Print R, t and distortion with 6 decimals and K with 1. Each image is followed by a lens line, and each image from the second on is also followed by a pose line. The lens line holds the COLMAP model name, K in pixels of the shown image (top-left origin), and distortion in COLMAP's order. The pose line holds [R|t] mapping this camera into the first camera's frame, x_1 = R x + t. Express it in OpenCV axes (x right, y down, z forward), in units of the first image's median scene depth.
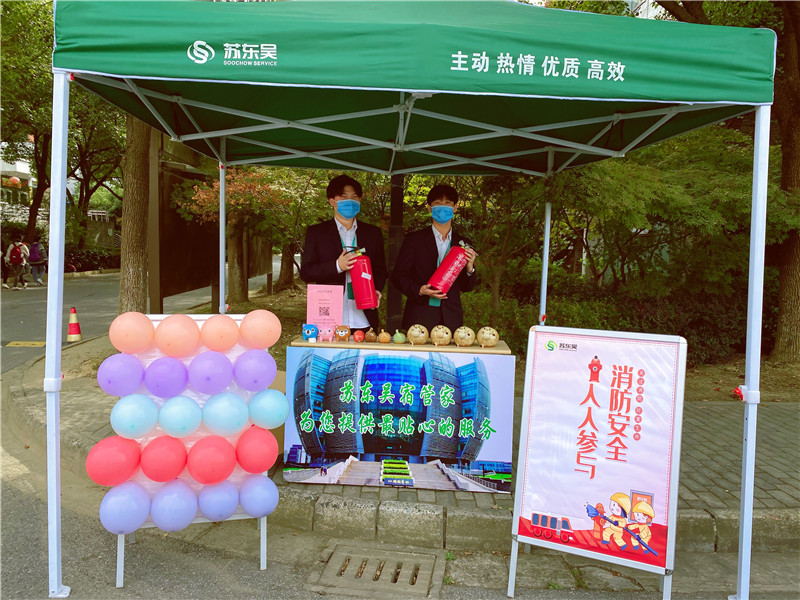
lens RADIAL K [[714.7, 0, 400.0], [0, 714.7, 300.0], [0, 0, 1]] dist [-0.126913, -0.000995]
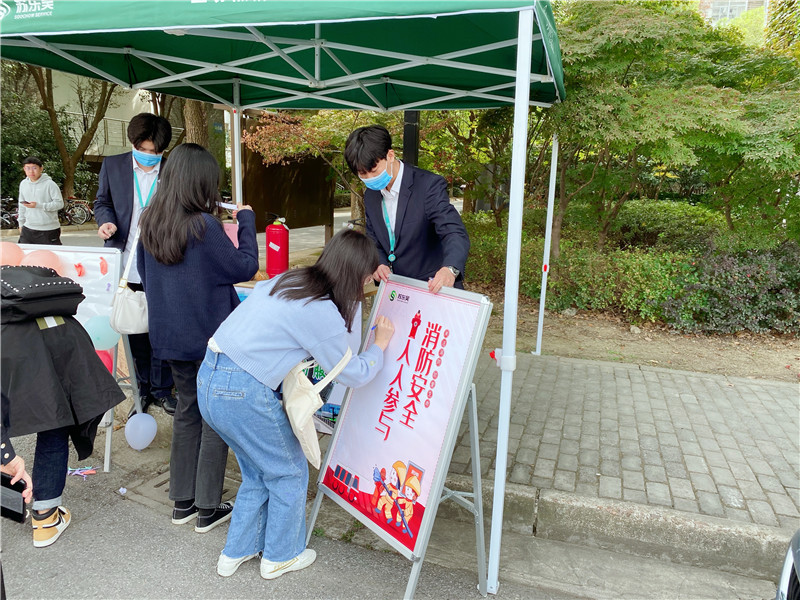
lens RADIAL K [[590.7, 0, 400.0], [0, 590.7, 300.0], [0, 0, 1]] dist [-0.049030, -0.006849]
pose [[0.965382, 0.048152, -0.256357, 0.481820], [-0.011291, 0.989606, 0.143359, -0.048404], [0.260595, -0.135502, 0.955892, 0.262919]]
